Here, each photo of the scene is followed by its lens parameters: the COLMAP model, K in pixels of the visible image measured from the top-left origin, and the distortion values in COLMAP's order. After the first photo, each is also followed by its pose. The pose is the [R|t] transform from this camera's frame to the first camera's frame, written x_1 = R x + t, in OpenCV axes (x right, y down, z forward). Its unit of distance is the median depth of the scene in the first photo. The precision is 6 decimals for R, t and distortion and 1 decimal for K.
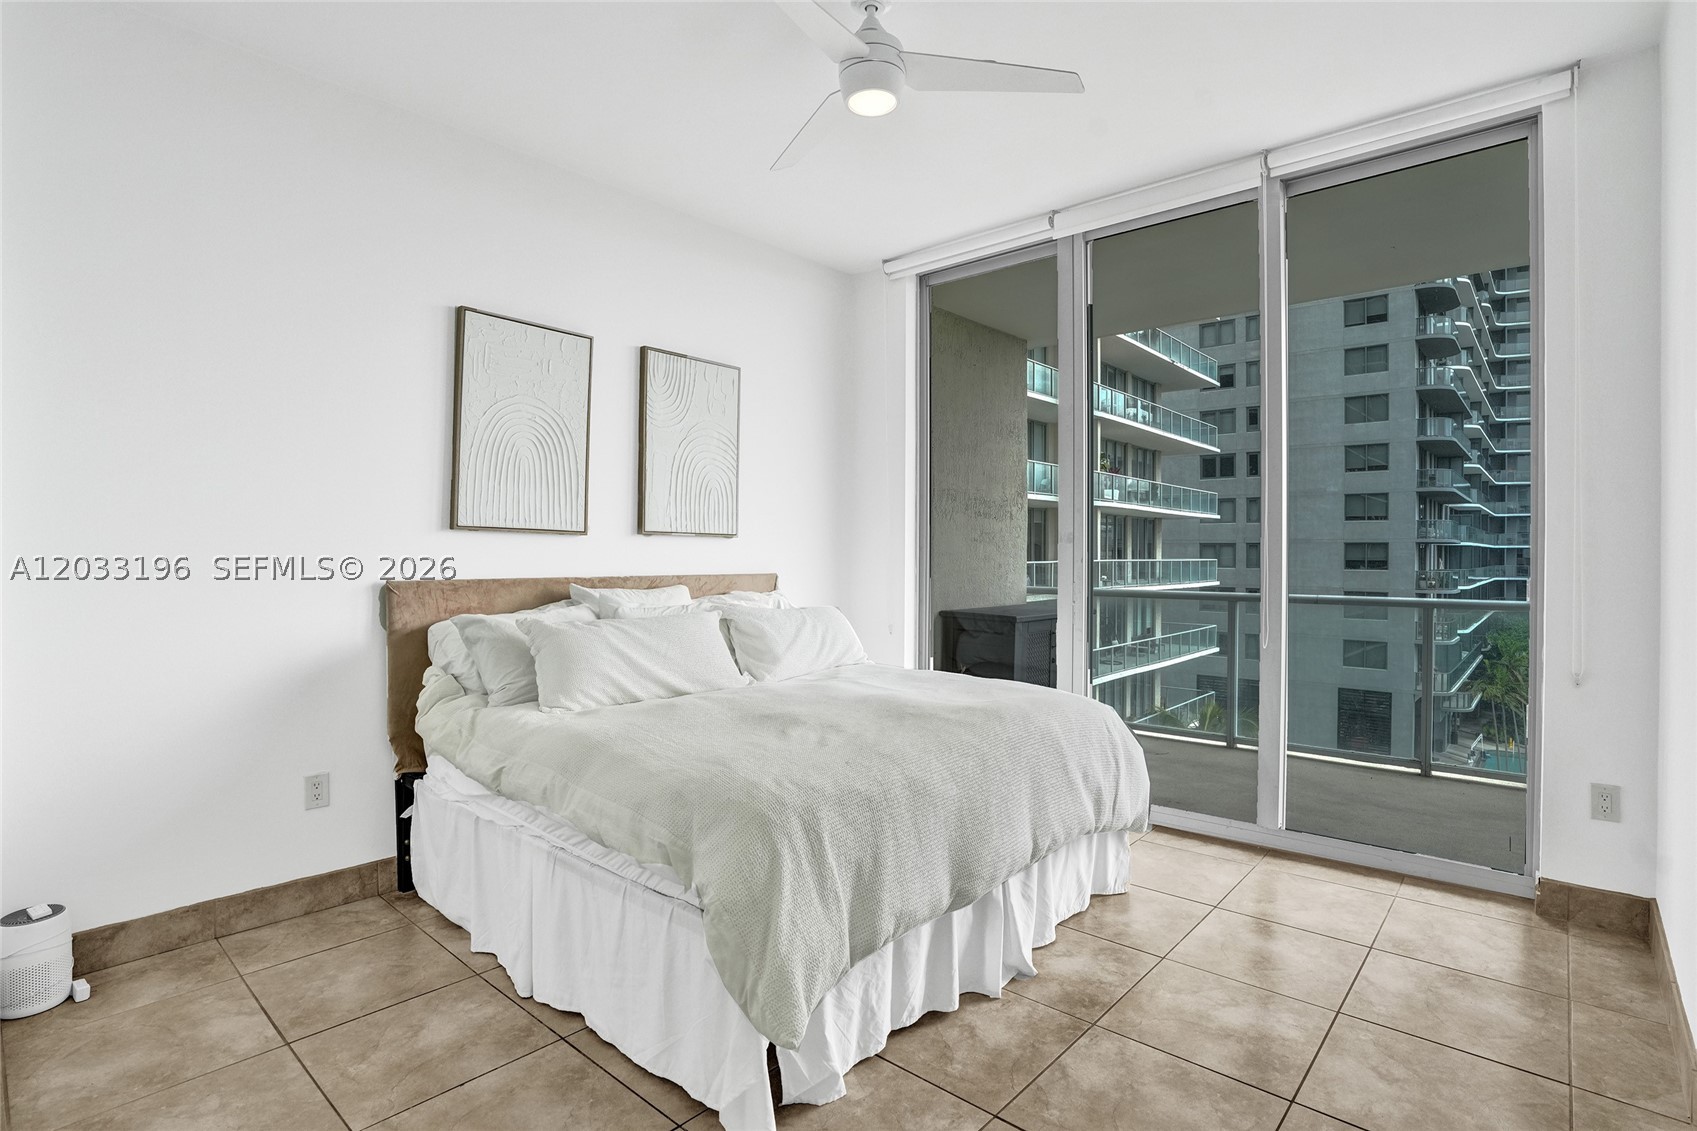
lens RADIAL K [[828.4, 0, 844.2], [0, 828.4, 554.3], [0, 0, 1]] dist [-0.058129, 0.022677]
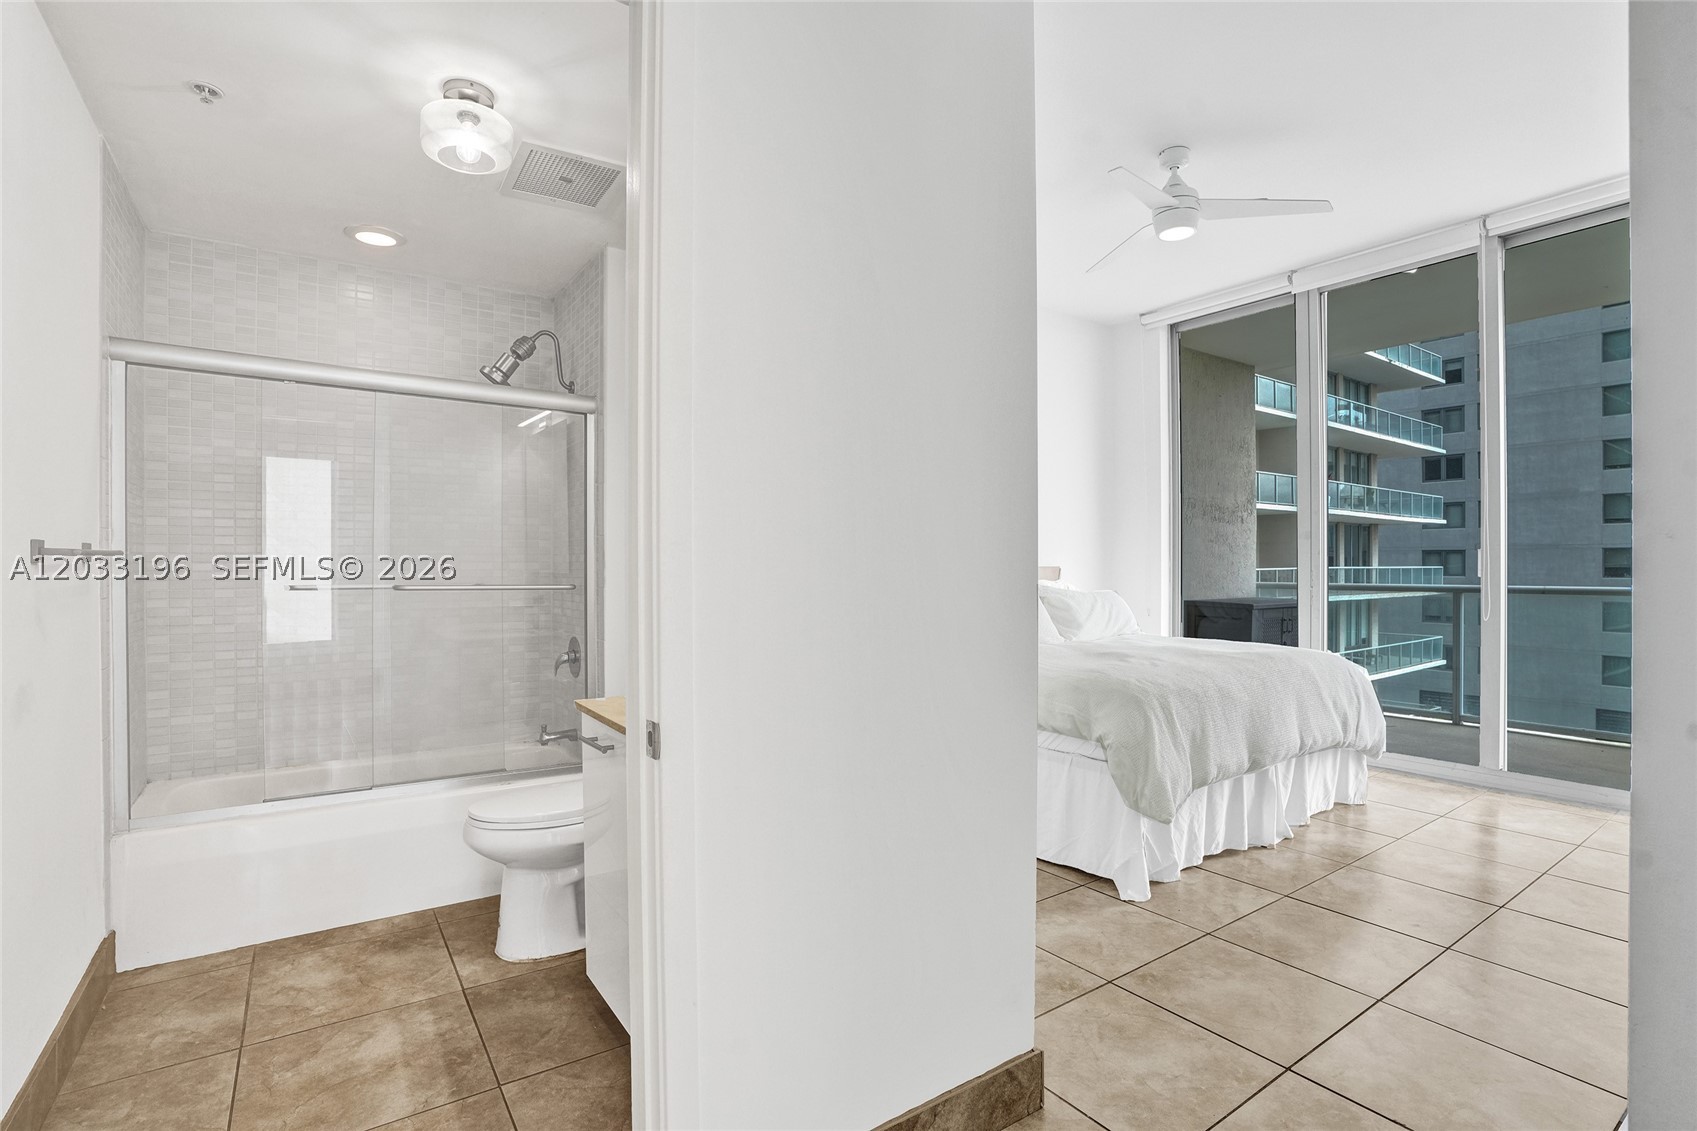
lens RADIAL K [[828.4, 0, 832.3], [0, 828.4, 570.3], [0, 0, 1]] dist [-0.058129, 0.022677]
pose [[0.975665, -0.005751, -0.219191, -0.160374], [0.006203, 0.999980, 0.001374, 0.027590], [0.219179, -0.002700, 0.975681, -0.358333]]
